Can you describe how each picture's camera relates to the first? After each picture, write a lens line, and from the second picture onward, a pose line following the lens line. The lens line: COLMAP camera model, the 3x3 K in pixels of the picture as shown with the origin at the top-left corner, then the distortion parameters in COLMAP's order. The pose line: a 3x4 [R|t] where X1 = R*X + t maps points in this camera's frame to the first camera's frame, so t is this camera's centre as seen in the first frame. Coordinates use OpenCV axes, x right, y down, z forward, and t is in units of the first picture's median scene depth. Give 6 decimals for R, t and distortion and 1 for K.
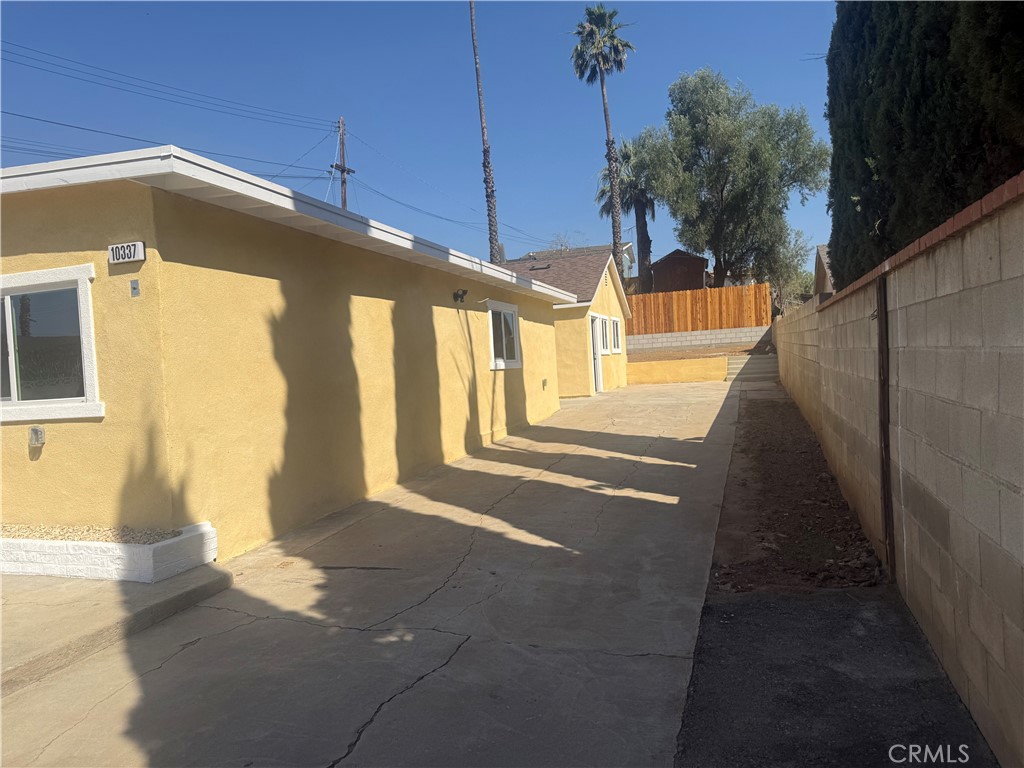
lens RADIAL K [[727.0, 0, 519.9], [0, 727.0, 382.7], [0, 0, 1]] dist [0.068704, -0.071358]
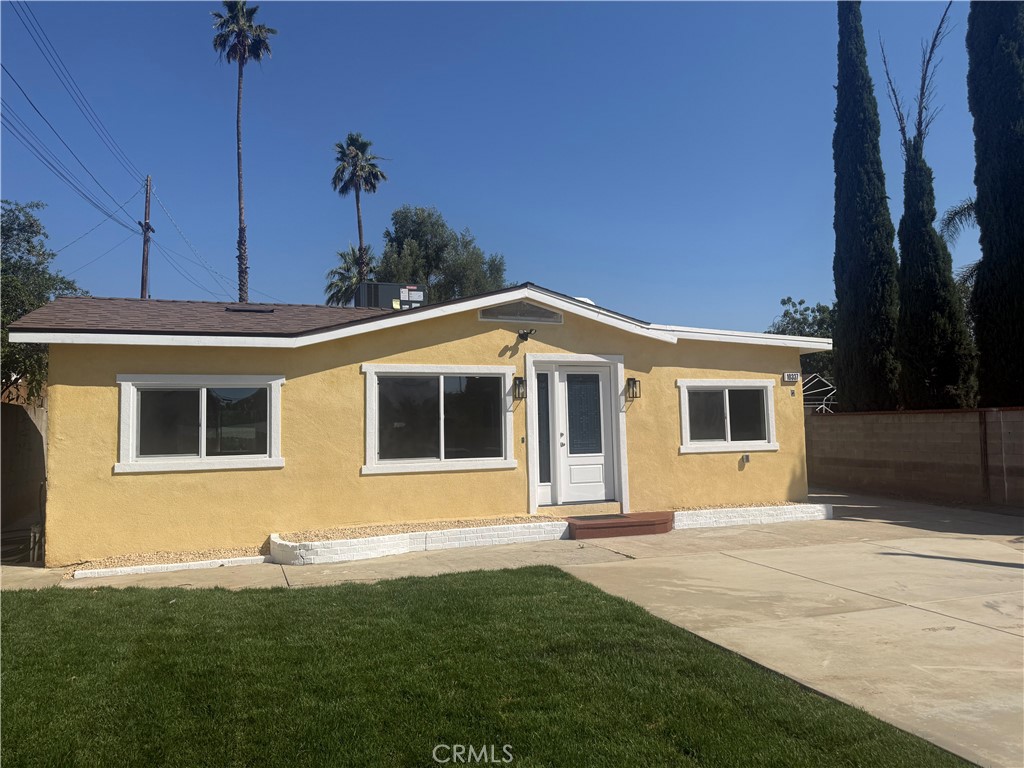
lens RADIAL K [[727.0, 0, 518.1], [0, 727.0, 374.7], [0, 0, 1]] dist [0.068704, -0.071358]
pose [[0.775451, 0.094079, 0.624360, -1.074230], [-0.015246, 0.991339, -0.130441, 0.052030], [-0.631224, 0.091632, 0.770169, -0.095962]]
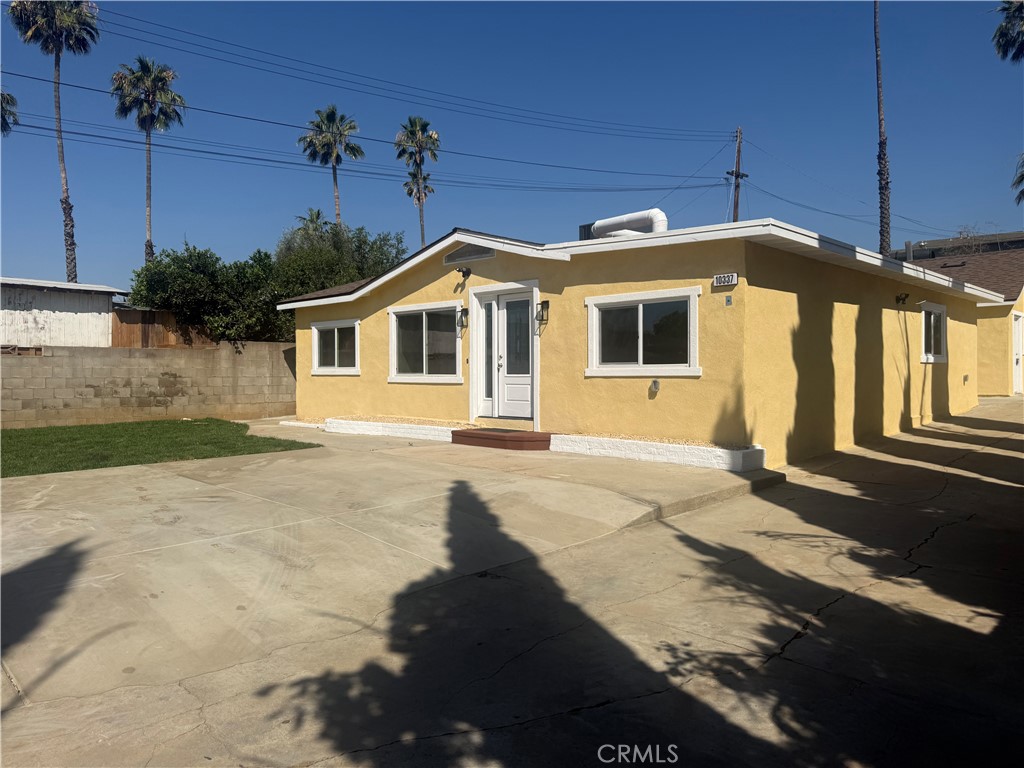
lens RADIAL K [[727.0, 0, 504.8], [0, 727.0, 371.2], [0, 0, 1]] dist [0.068704, -0.071358]
pose [[0.889930, 0.057773, -0.452423, -0.090445], [-0.058218, 0.998220, 0.012953, 0.017611], [0.452366, 0.014812, 0.891710, -0.309408]]
